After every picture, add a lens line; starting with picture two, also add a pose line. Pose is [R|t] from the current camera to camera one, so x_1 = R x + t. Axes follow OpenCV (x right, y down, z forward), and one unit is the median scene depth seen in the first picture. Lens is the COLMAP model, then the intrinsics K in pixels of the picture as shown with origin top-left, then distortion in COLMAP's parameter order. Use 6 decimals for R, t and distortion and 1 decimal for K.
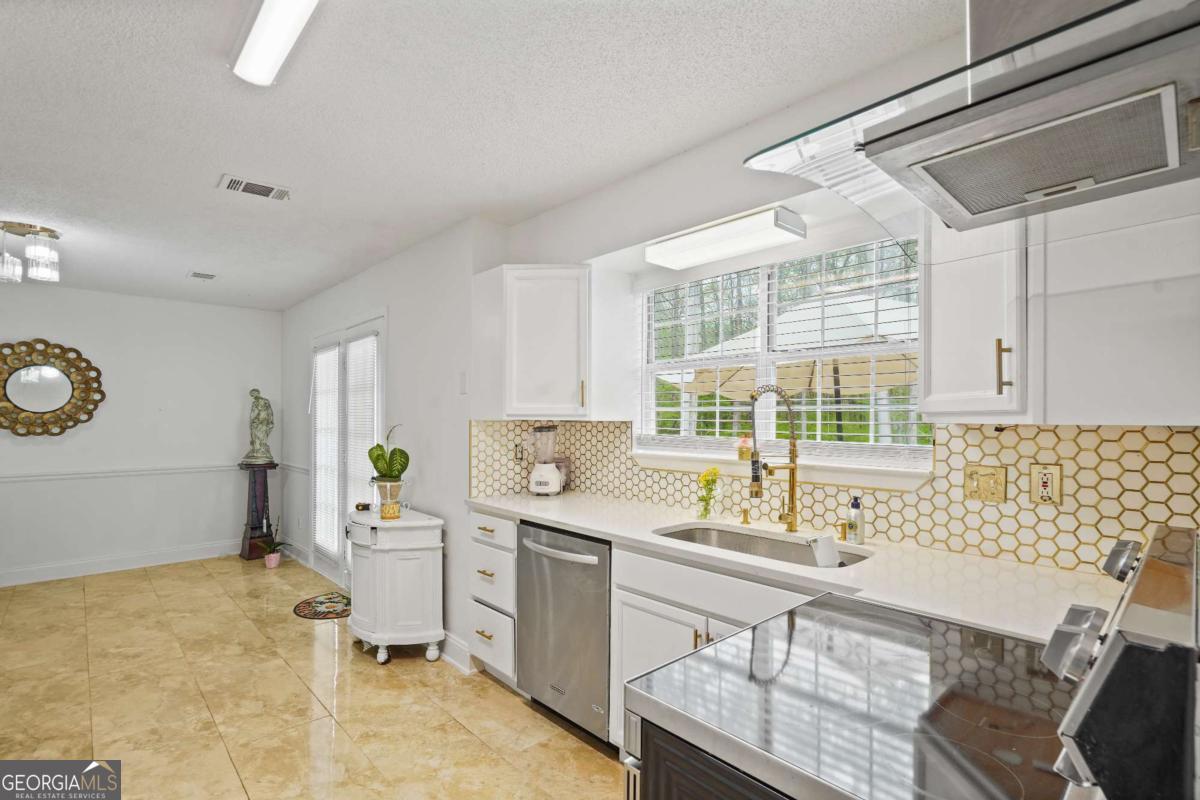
lens RADIAL K [[559.5, 0, 583.5], [0, 559.5, 418.4], [0, 0, 1]] dist [0.002714, 0.000935]
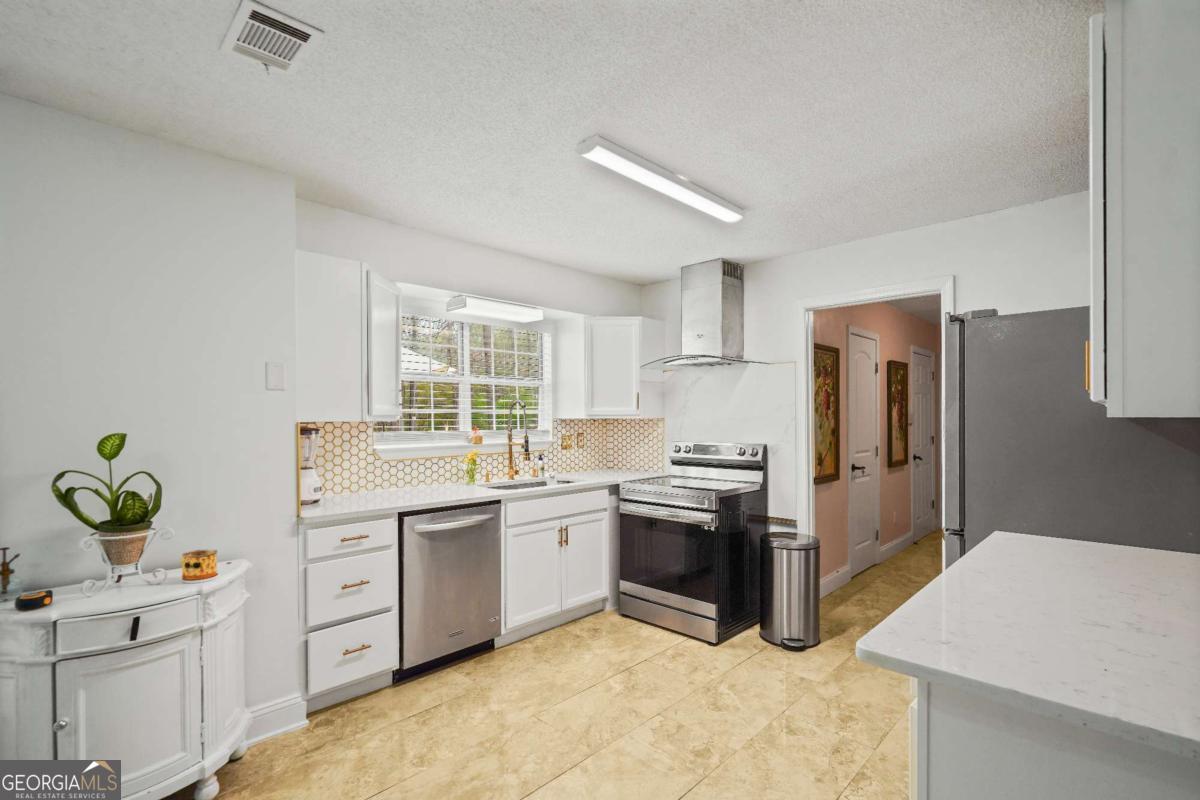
lens RADIAL K [[559.5, 0, 597.6], [0, 559.5, 414.6], [0, 0, 1]] dist [0.002714, 0.000935]
pose [[-0.065767, -0.002984, 0.997831, -1.120709], [0.002812, 0.999991, 0.003176, -0.010996], [-0.997831, 0.003015, -0.065758, 0.643820]]
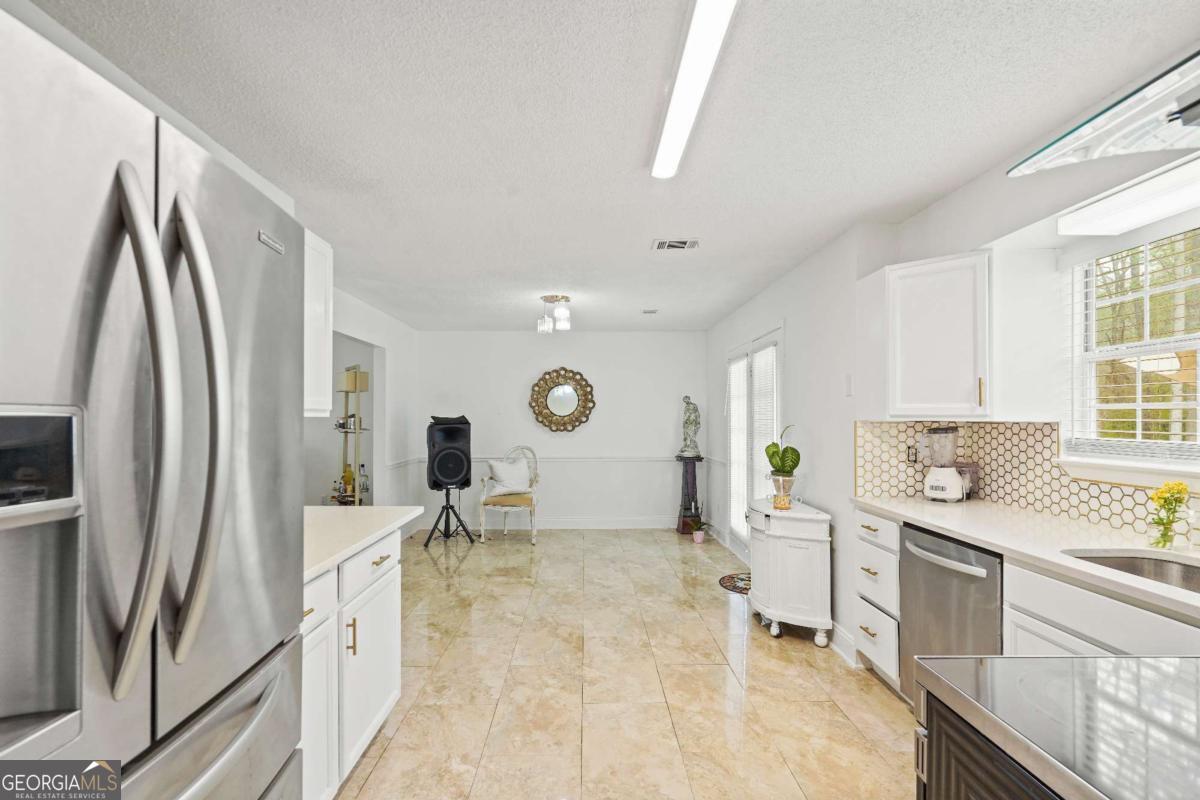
lens RADIAL K [[559.5, 0, 595.3], [0, 559.5, 412.1], [0, 0, 1]] dist [0.002714, 0.000935]
pose [[0.750147, -0.010565, -0.661187, 0.125899], [0.000686, 0.999884, -0.015198, 0.002329], [0.661271, 0.010947, 0.750067, -0.094738]]
